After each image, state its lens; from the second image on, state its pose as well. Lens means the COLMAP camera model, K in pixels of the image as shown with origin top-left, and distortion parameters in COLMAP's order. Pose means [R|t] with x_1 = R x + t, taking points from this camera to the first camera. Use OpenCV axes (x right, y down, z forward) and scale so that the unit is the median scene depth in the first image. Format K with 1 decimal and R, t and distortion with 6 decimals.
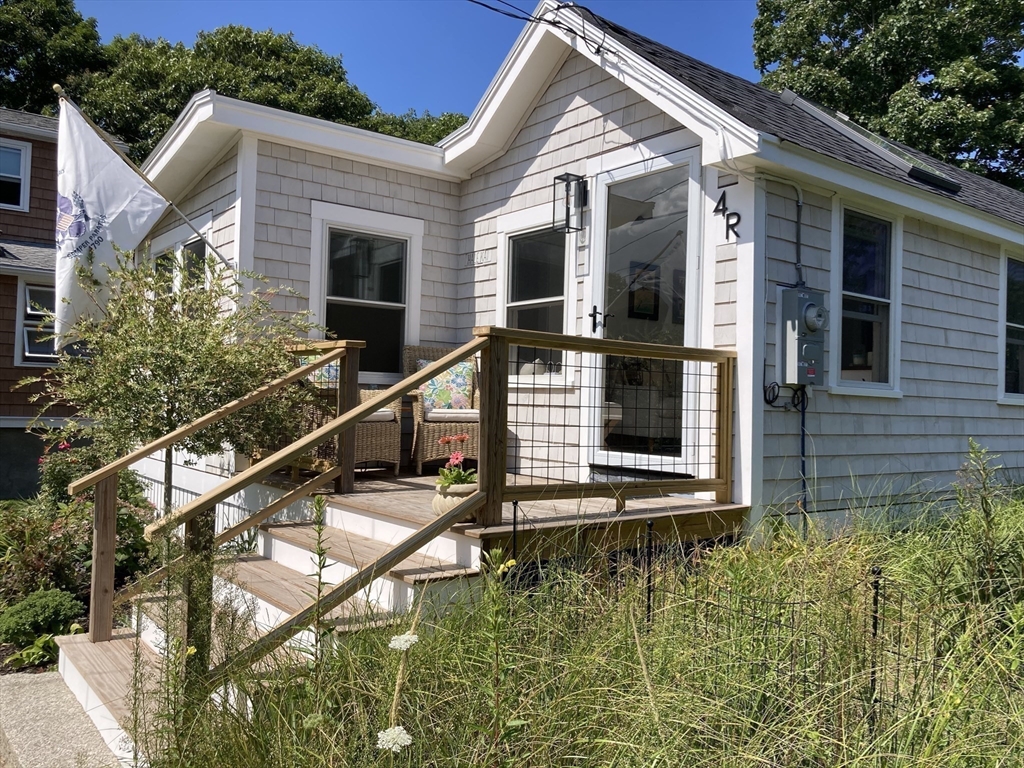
lens RADIAL K [[839.5, 0, 512.0], [0, 839.5, 384.0], [0, 0, 1]] dist [0.005436, 0.002130]
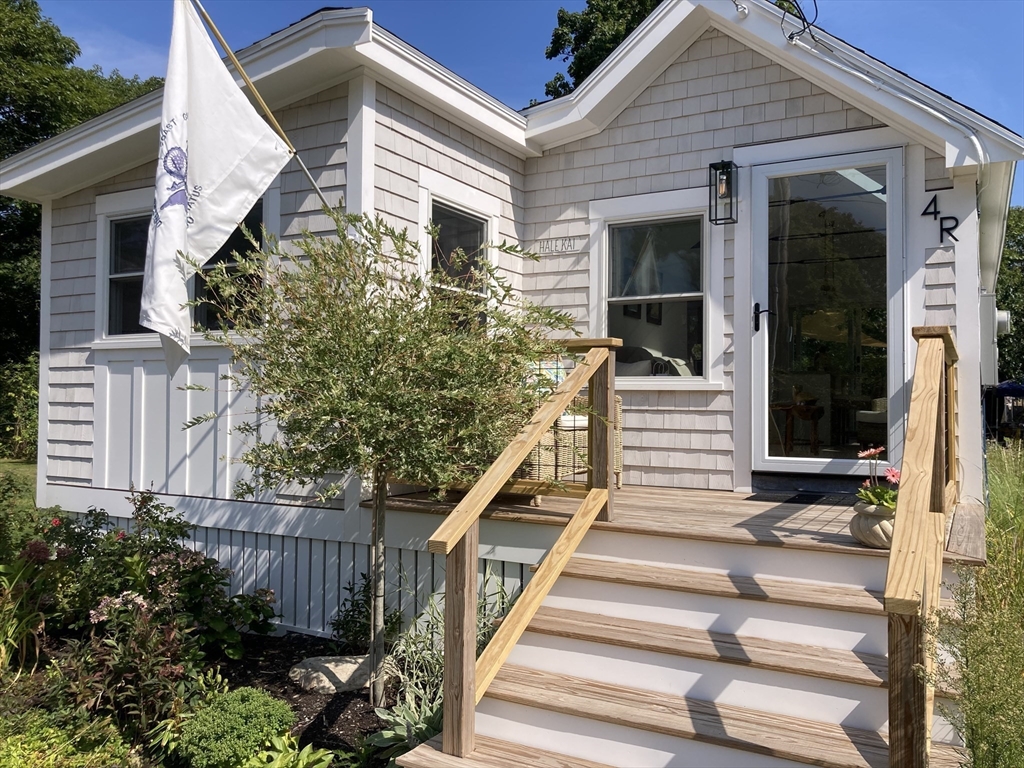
lens RADIAL K [[839.5, 0, 512.0], [0, 839.5, 384.0], [0, 0, 1]] dist [0.005436, 0.002130]
pose [[0.917647, -0.023458, 0.396703, -0.533961], [0.018386, 0.999693, 0.016584, -0.023928], [-0.396971, -0.007924, 0.917797, 0.233410]]
